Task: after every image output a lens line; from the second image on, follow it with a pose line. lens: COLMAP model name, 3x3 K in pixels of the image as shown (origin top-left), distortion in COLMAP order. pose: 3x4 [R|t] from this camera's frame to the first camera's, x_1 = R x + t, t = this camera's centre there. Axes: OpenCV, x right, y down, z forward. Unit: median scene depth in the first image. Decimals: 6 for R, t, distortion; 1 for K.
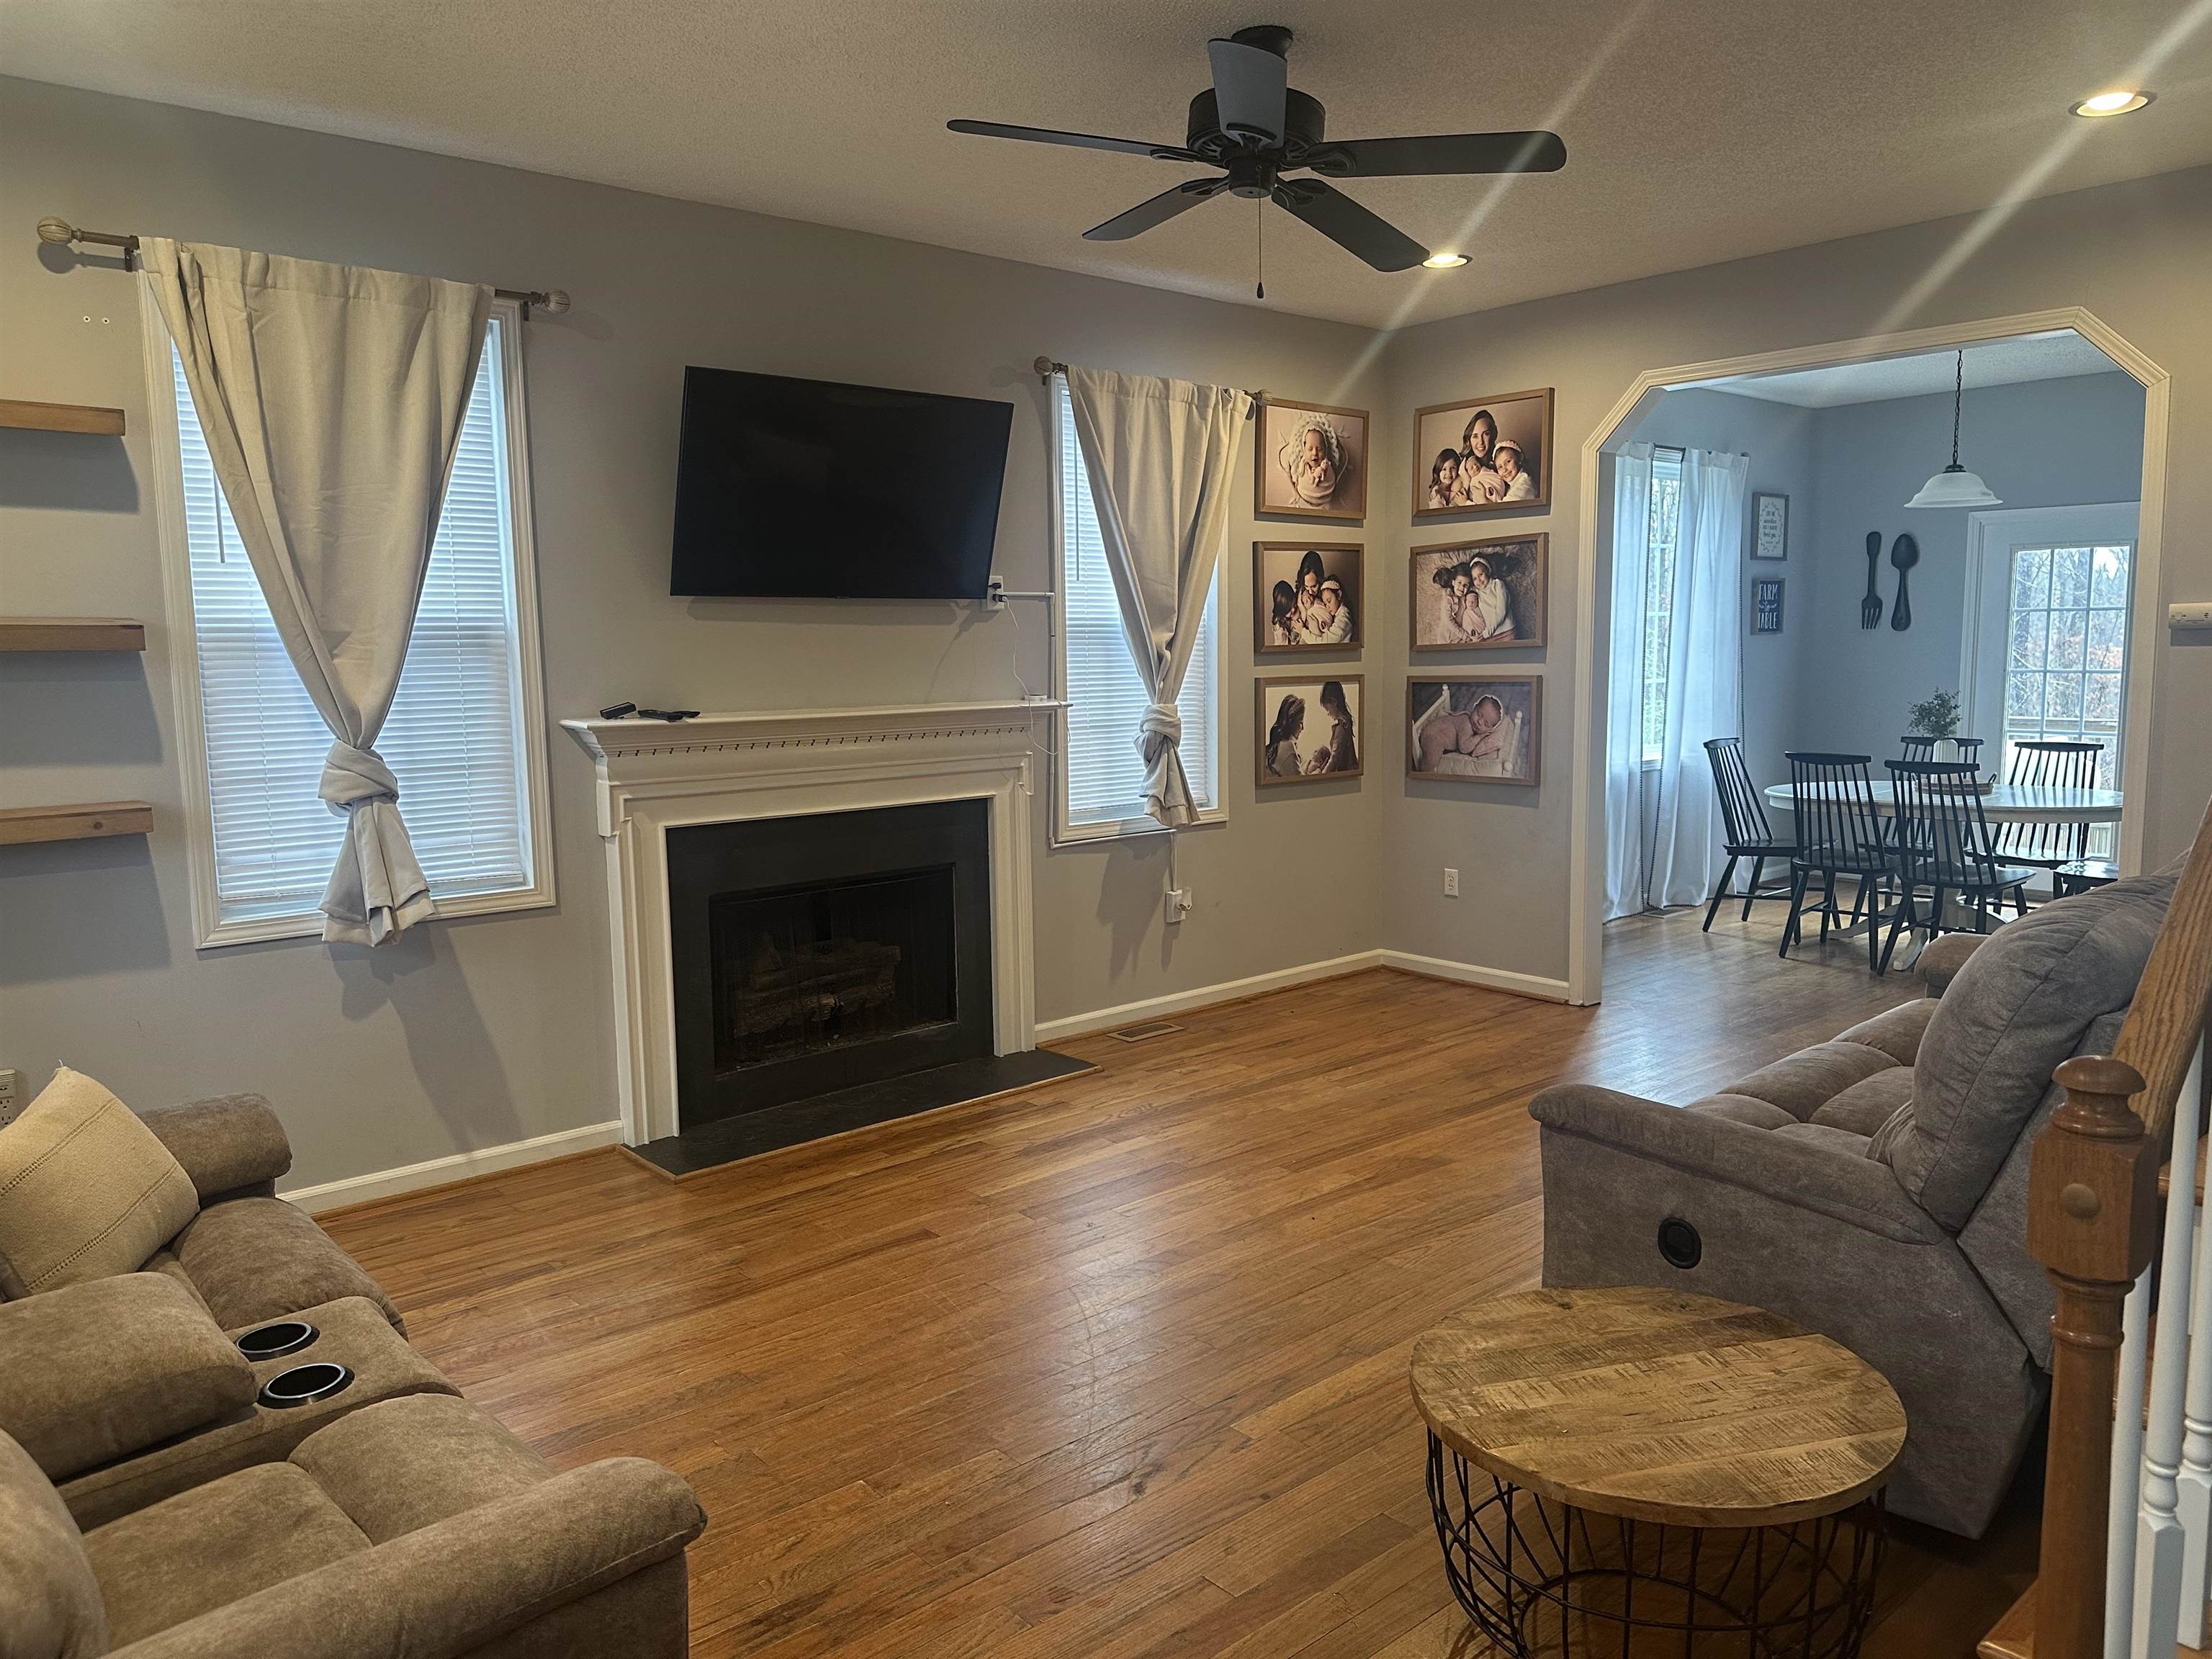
lens RADIAL K [[1556.9, 0, 1106.0], [0, 1556.9, 829.5], [0, 0, 1]] dist [0.106995, -0.164638]
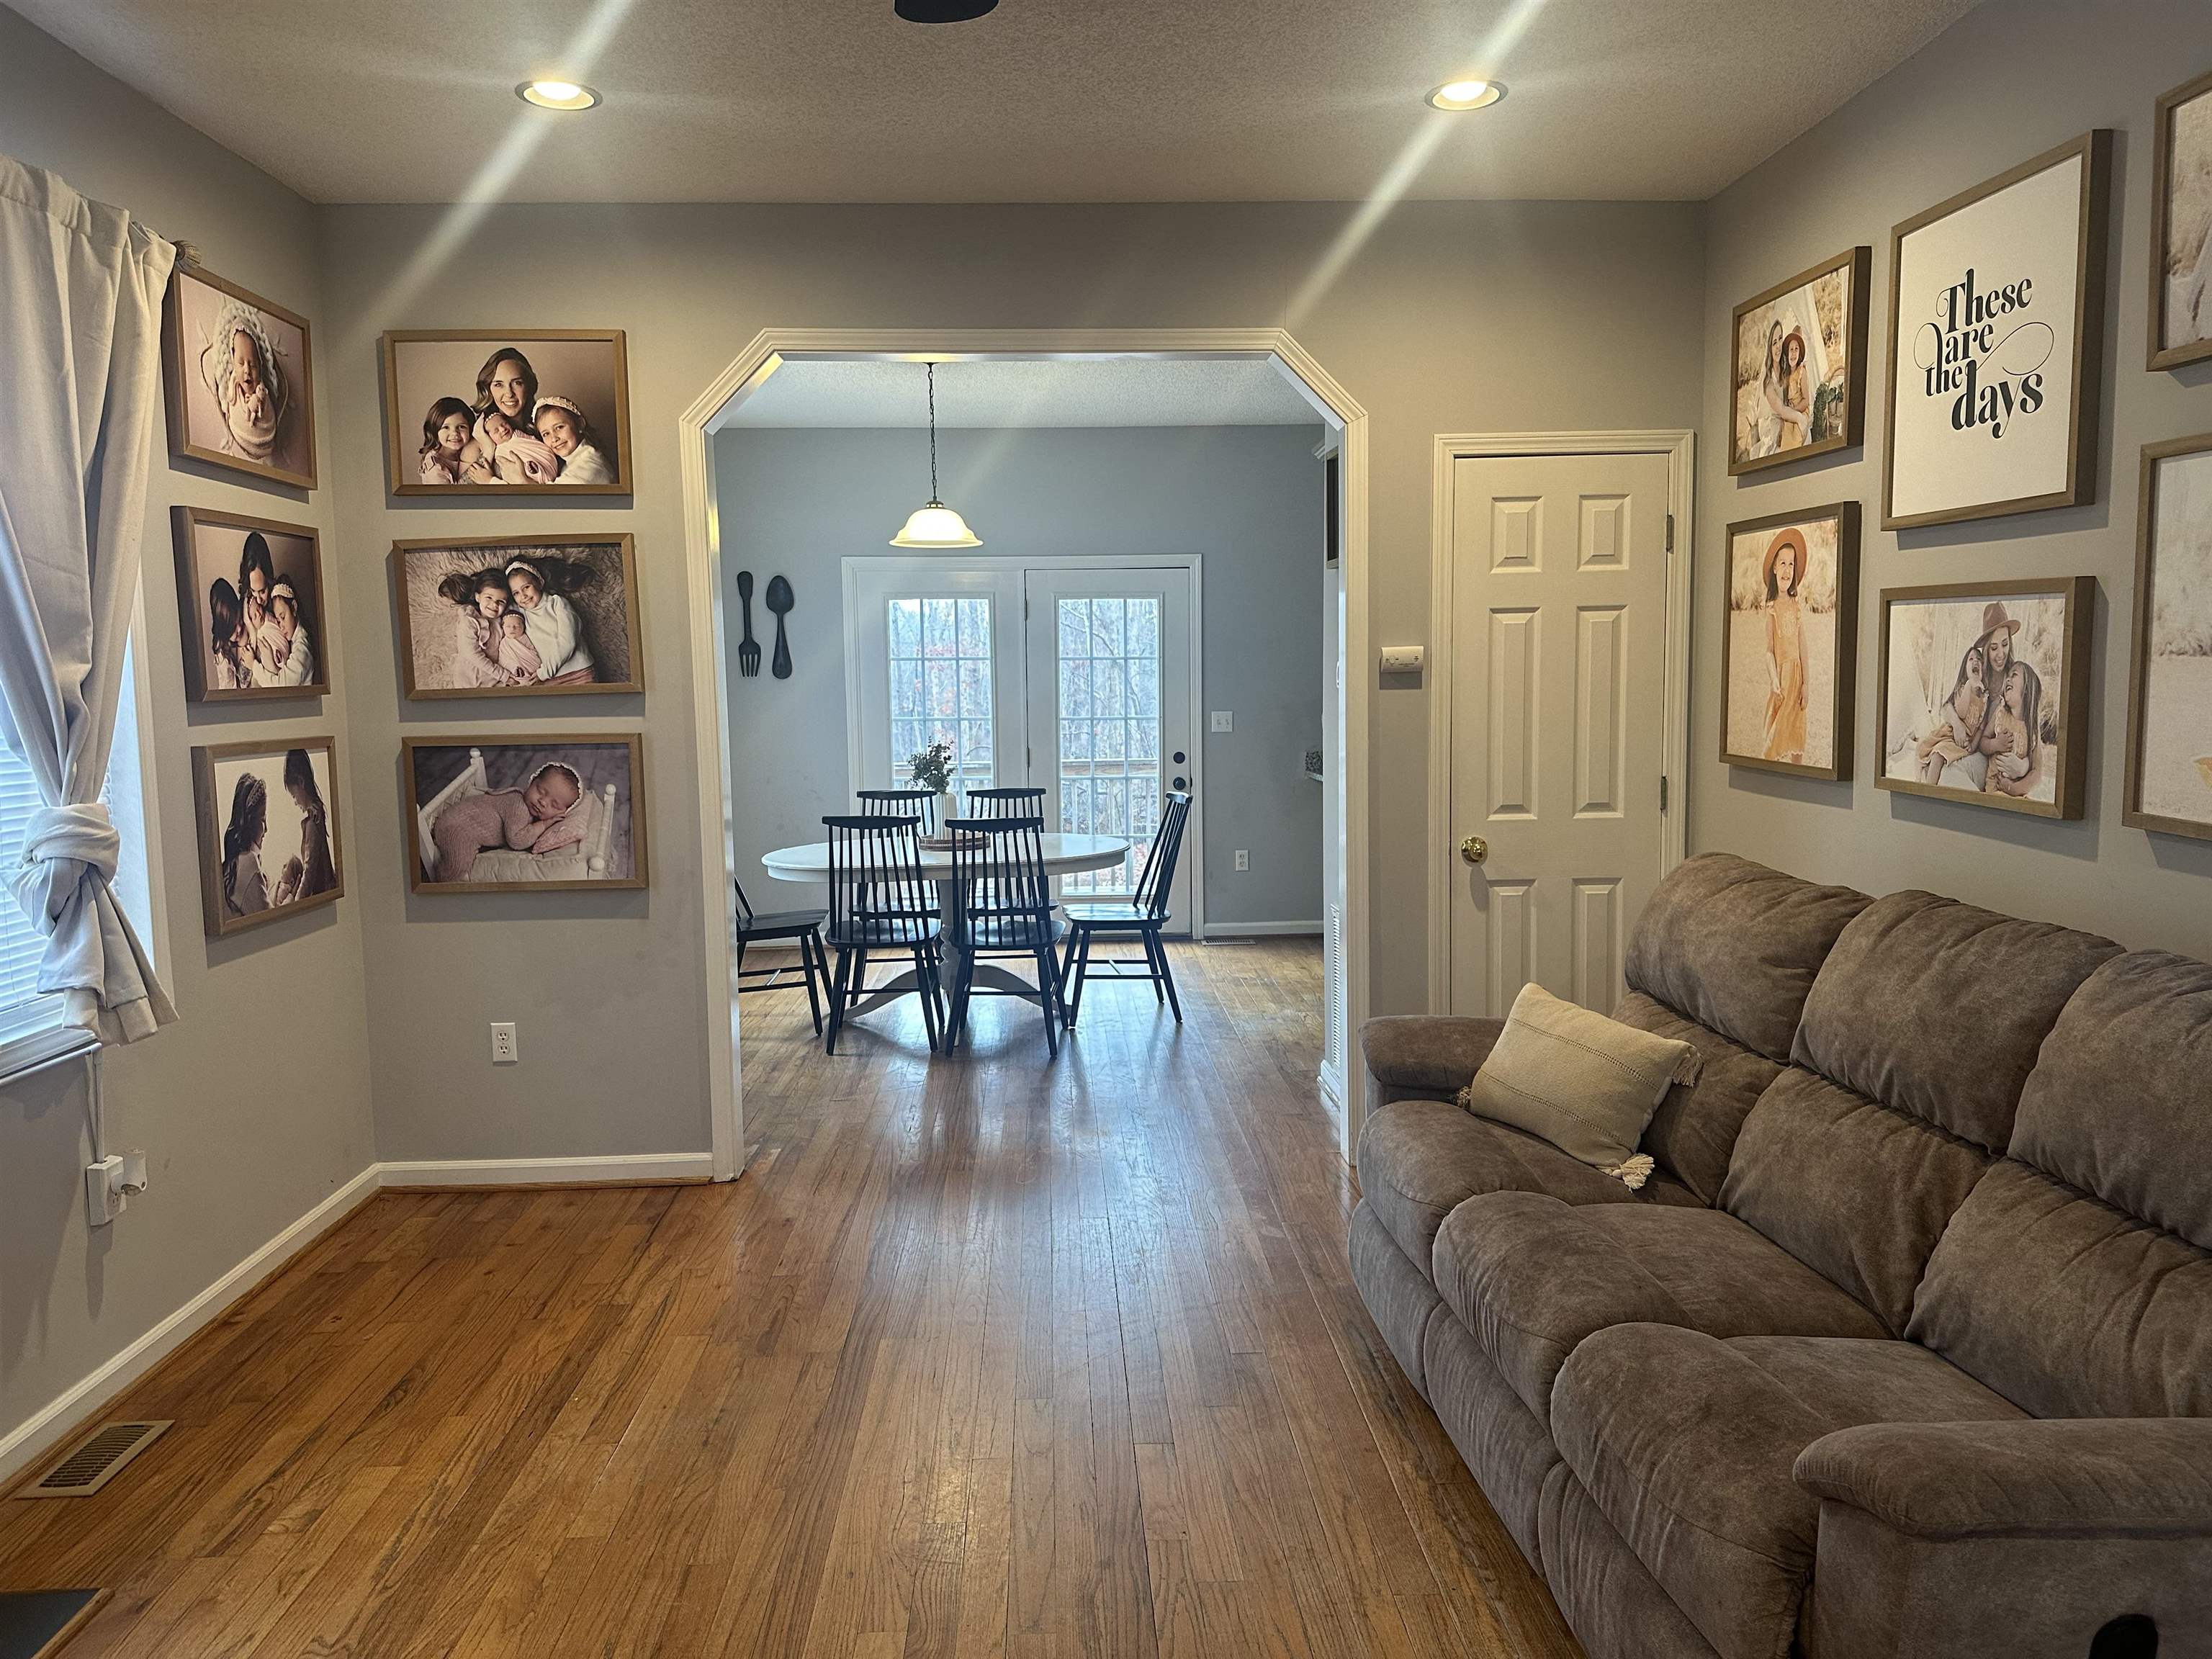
lens RADIAL K [[1547.7, 0, 1108.2], [0, 1547.7, 815.6], [0, 0, 1]] dist [0.062587, -0.083880]
pose [[0.619547, -0.064726, 0.782287, -0.141583], [0.096307, 0.995333, 0.006081, -0.043601], [-0.779029, 0.071572, 0.622889, 0.388273]]
